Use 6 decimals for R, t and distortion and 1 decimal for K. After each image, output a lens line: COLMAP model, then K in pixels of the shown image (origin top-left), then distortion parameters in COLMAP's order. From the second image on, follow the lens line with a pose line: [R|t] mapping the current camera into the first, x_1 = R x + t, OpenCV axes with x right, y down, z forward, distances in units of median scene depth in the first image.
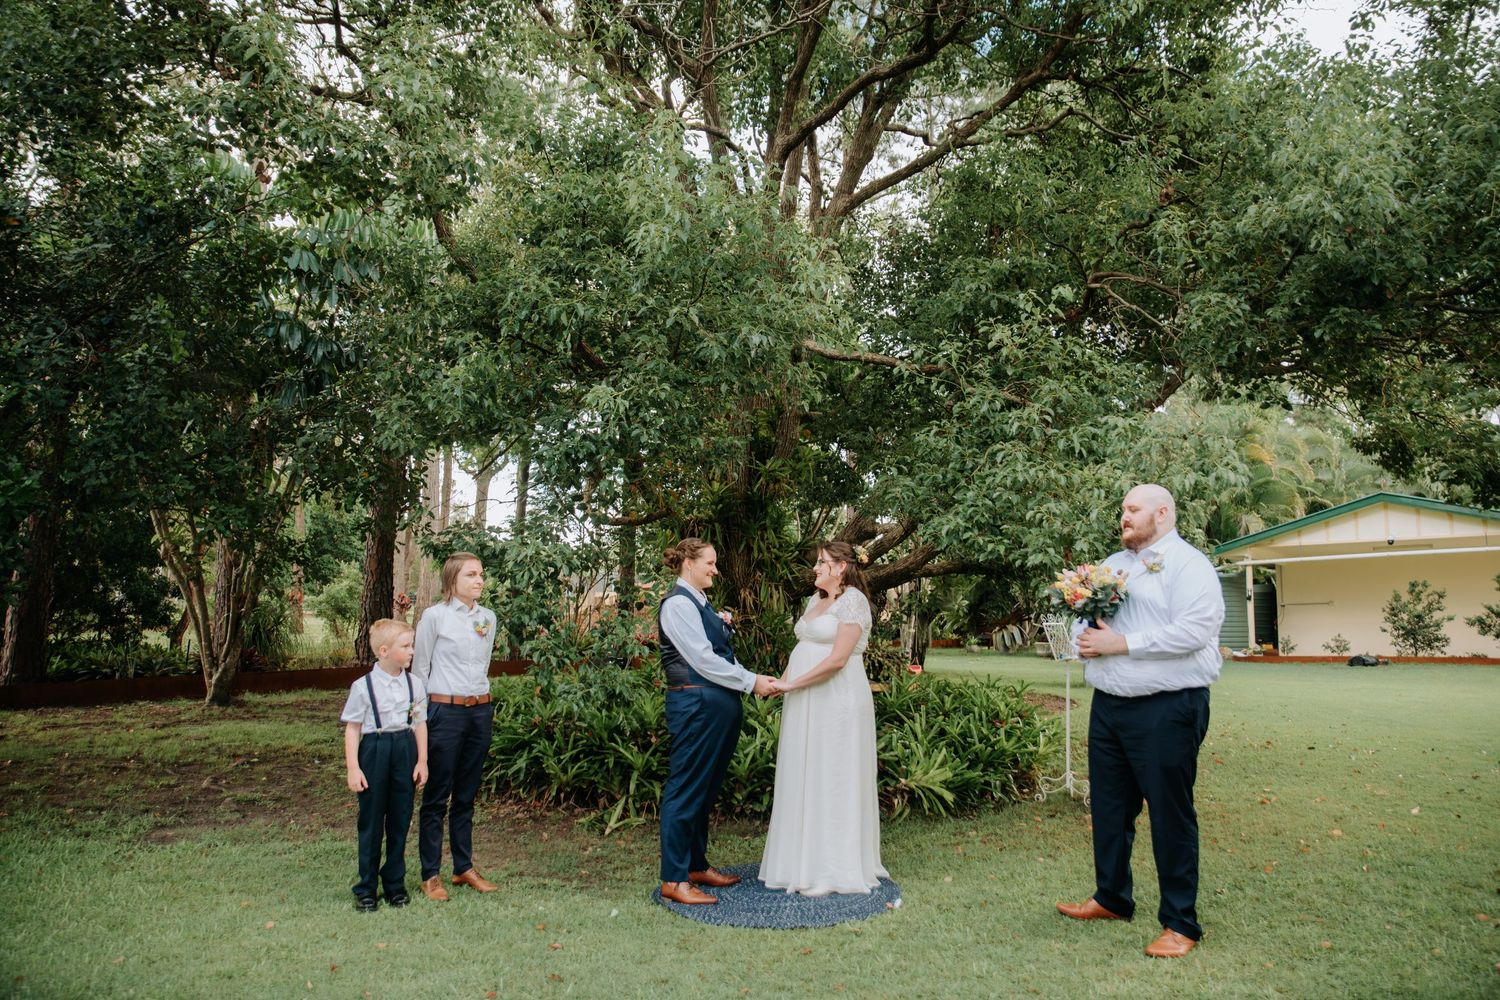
lens RADIAL K [[1049.2, 0, 748.3], [0, 1049.2, 566.7], [0, 0, 1]] dist [-0.134129, 0.000558]
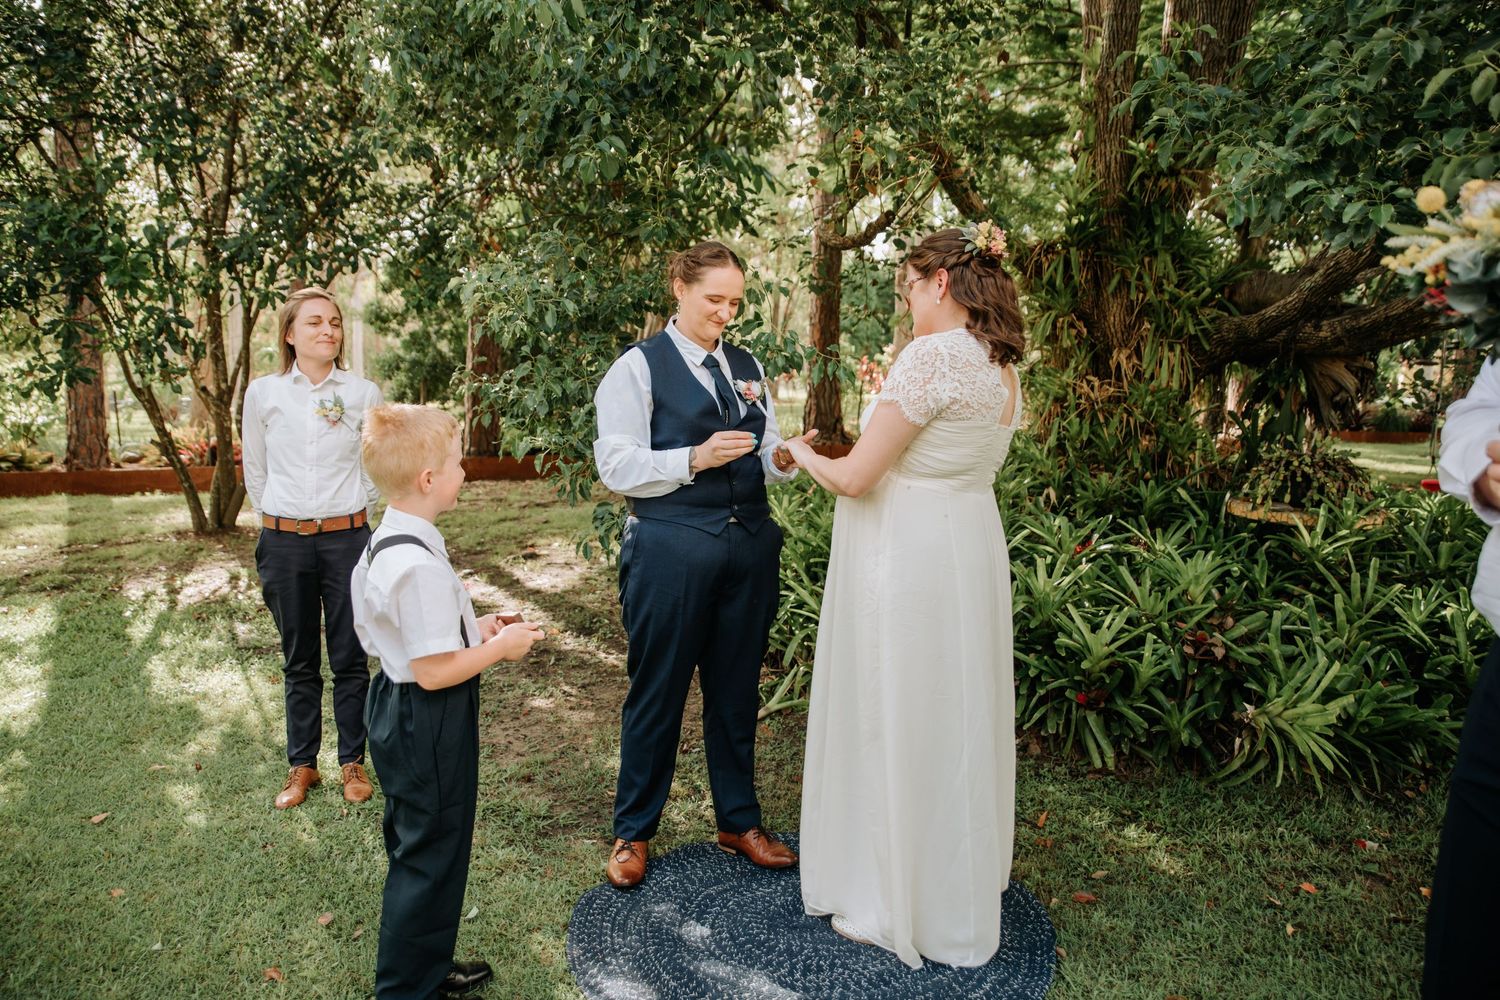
lens RADIAL K [[1049.2, 0, 748.3], [0, 1049.2, 566.7], [0, 0, 1]] dist [-0.134129, 0.000558]
pose [[0.849561, 0.099356, -0.518049, 0.194668], [0.015494, 0.976977, 0.212782, 0.020564], [0.527263, -0.188798, 0.828462, 0.459791]]
